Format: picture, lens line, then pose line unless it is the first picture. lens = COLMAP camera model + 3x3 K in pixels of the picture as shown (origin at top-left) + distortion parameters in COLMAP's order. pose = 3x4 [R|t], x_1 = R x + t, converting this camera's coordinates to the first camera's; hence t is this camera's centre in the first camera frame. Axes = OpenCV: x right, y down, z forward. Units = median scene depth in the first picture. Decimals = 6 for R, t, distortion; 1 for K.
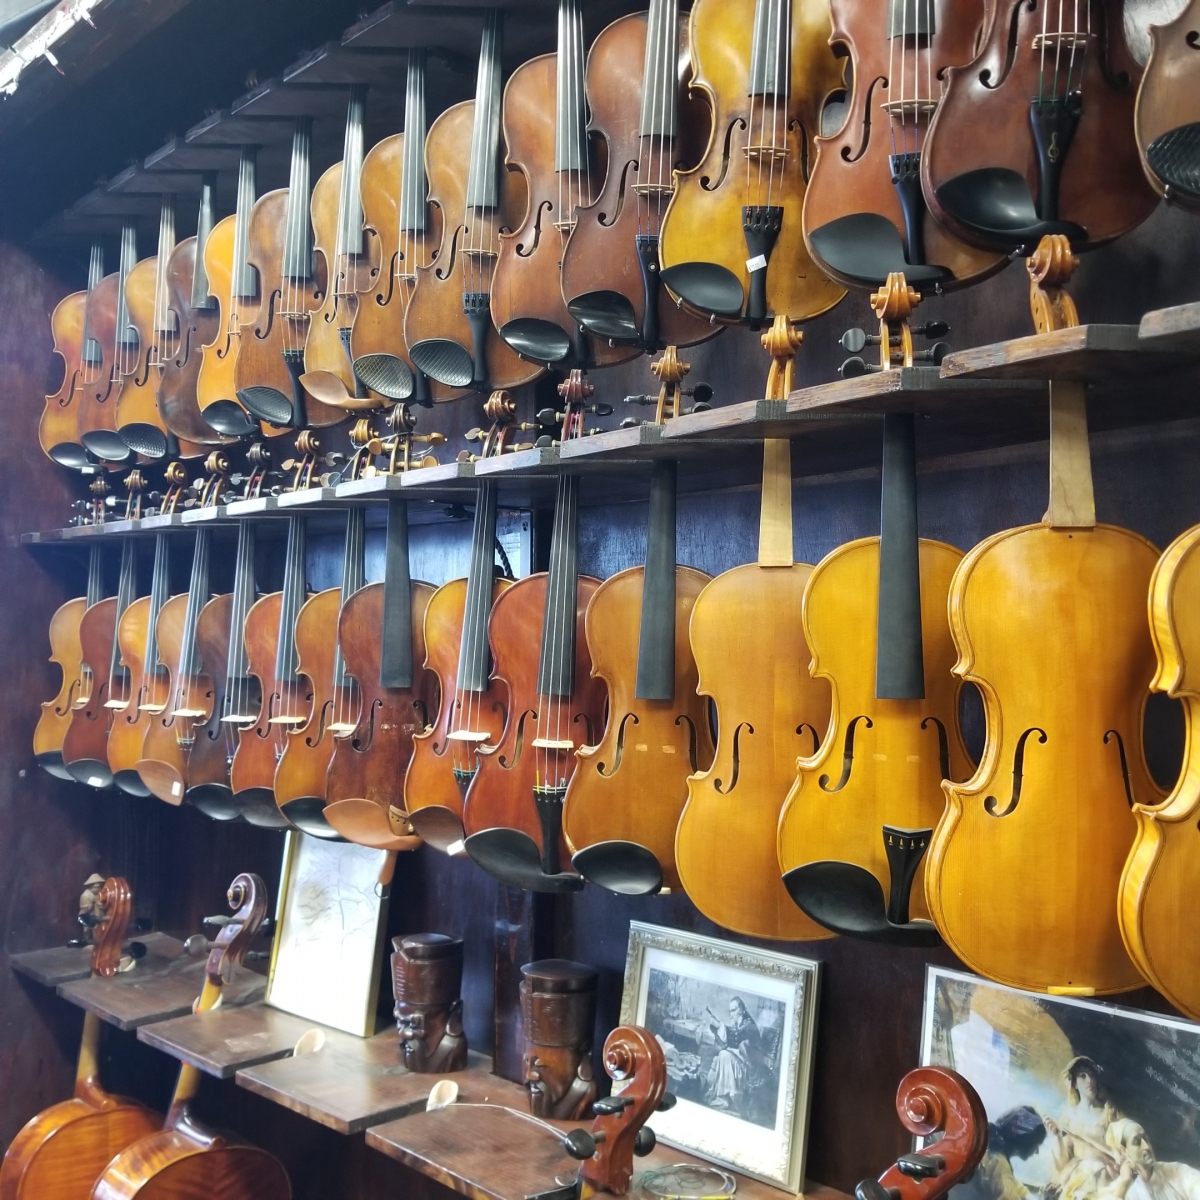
lens RADIAL K [[1309.6, 0, 600.0], [0, 1309.6, 600.0], [0, 0, 1]] dist [0.117539, -0.287934]
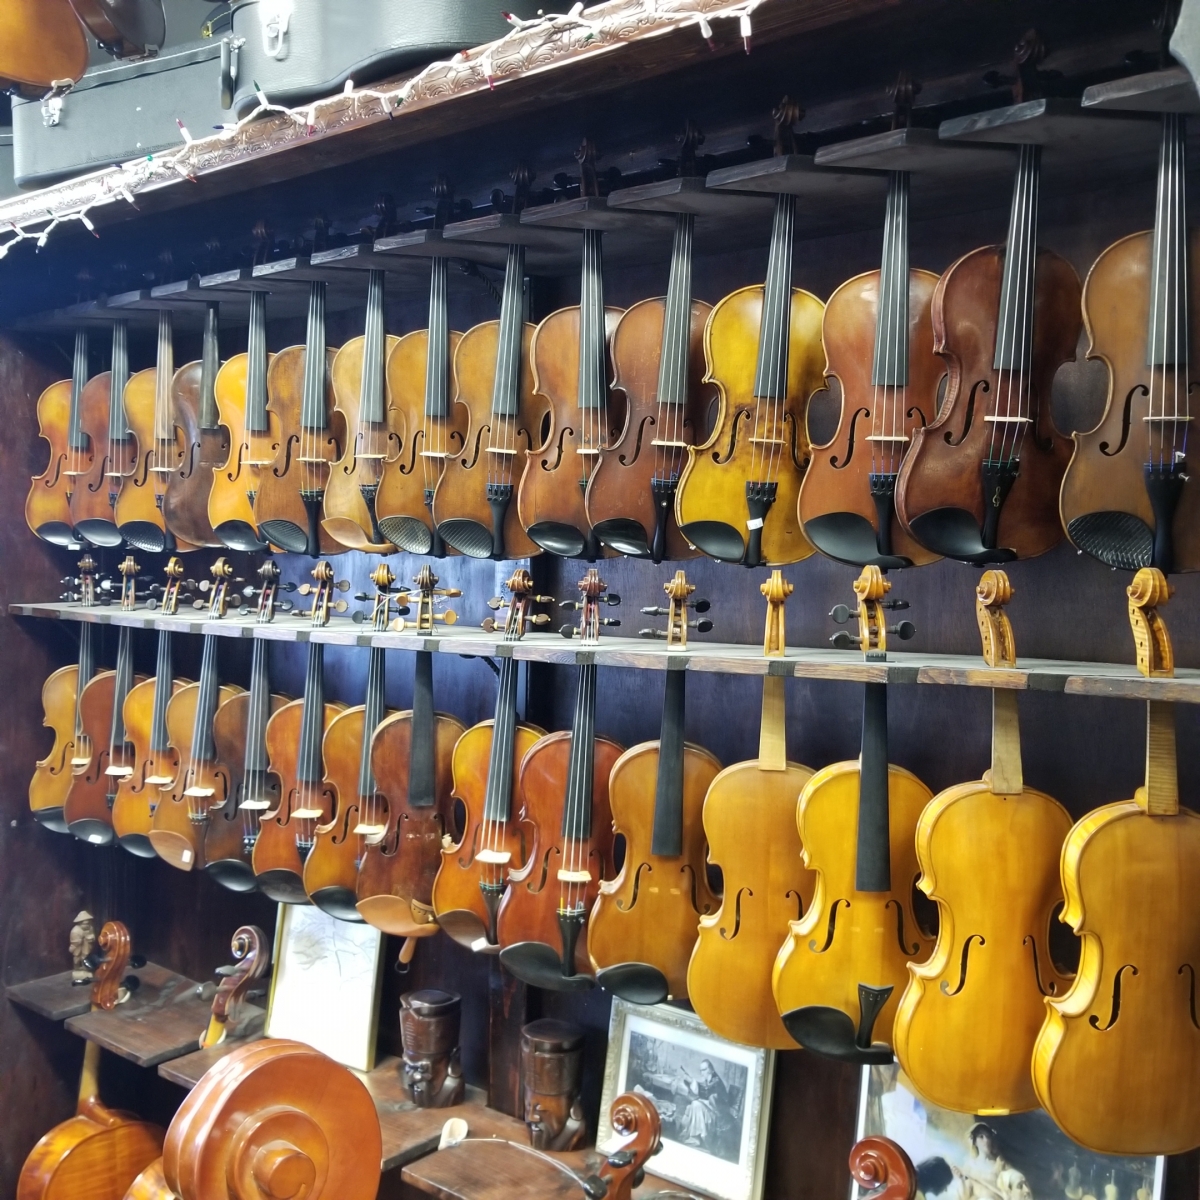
lens RADIAL K [[1309.6, 0, 600.0], [0, 1309.6, 600.0], [0, 0, 1]] dist [0.117539, -0.287934]
pose [[0.991431, 0.006758, 0.130459, -0.154063], [-0.016384, 0.997208, 0.072855, -0.212424], [-0.129602, -0.074368, 0.988773, -0.192345]]
